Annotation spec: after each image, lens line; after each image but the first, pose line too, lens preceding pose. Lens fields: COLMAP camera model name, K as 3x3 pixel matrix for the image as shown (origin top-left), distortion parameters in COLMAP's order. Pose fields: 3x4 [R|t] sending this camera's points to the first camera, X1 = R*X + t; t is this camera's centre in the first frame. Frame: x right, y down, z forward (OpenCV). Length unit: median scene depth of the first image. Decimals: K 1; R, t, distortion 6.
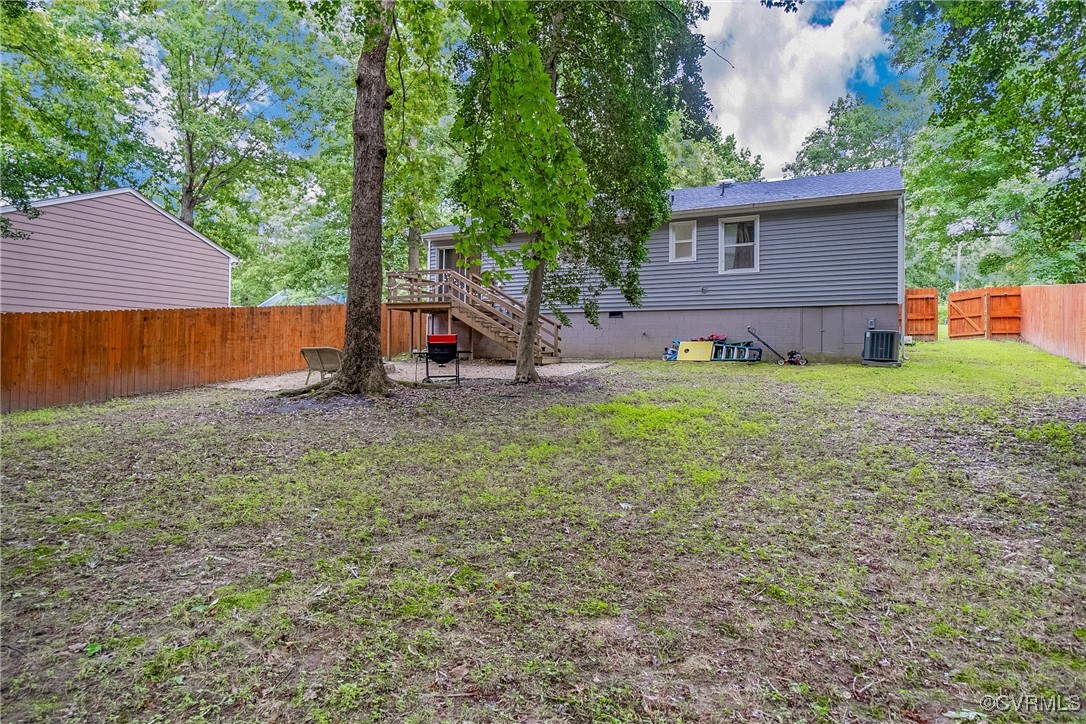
lens RADIAL K [[640.3, 0, 543.0], [0, 640.3, 362.0], [0, 0, 1]] dist [-0.003630, -0.002040]
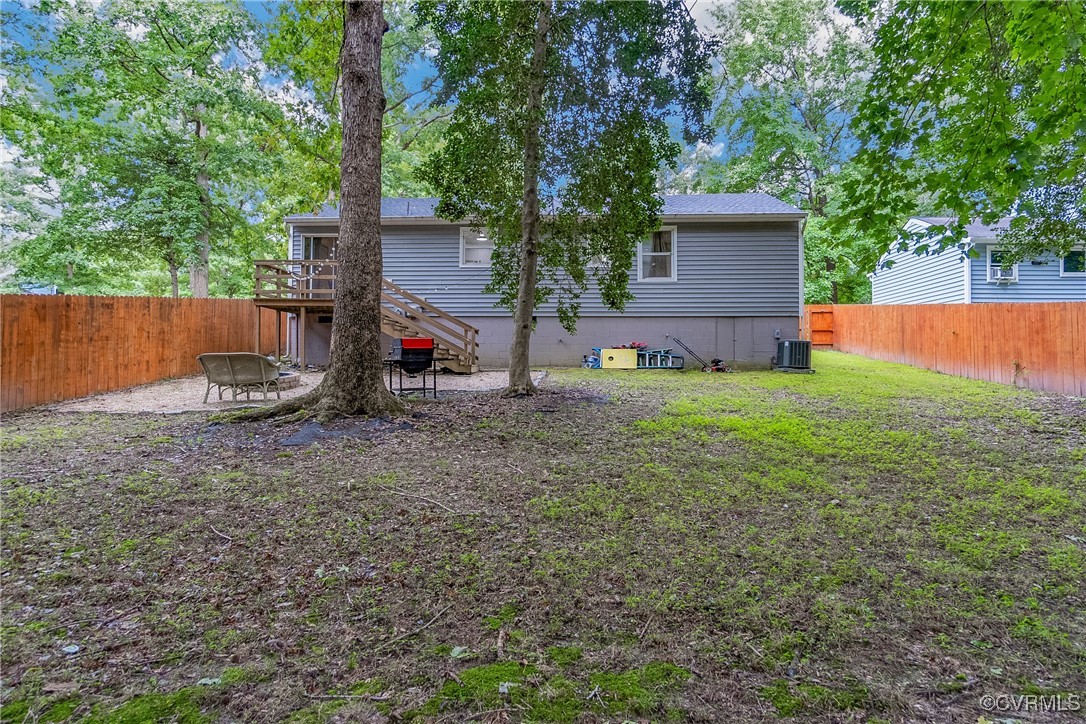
lens RADIAL K [[640.3, 0, 543.0], [0, 640.3, 362.0], [0, 0, 1]] dist [-0.003630, -0.002040]
pose [[0.920103, -0.000581, 0.391675, -0.271945], [0.005551, 0.999918, -0.011555, -0.001604], [-0.391636, 0.012806, 0.920031, 0.153418]]
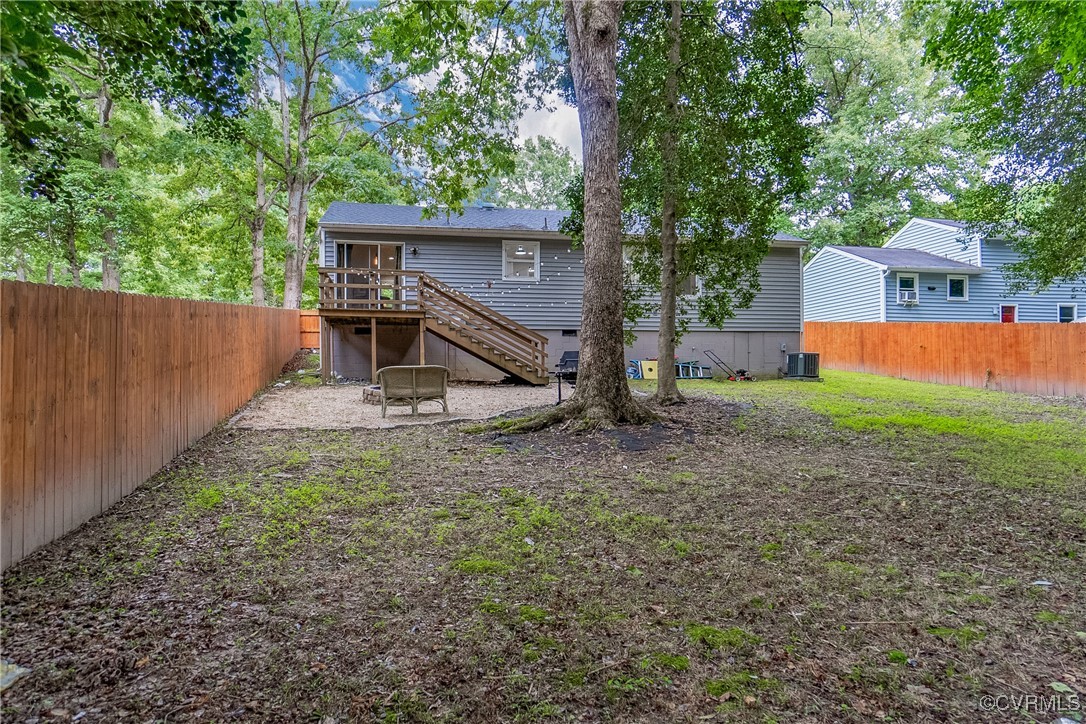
lens RADIAL K [[650.6, 0, 541.1], [0, 650.6, 384.6], [0, 0, 1]] dist [0.000668, 0.000070]
pose [[0.789493, -0.017598, 0.613508, -0.612065], [0.017245, 0.999830, 0.006487, -0.003442], [-0.613518, 0.005458, 0.789662, 0.290220]]
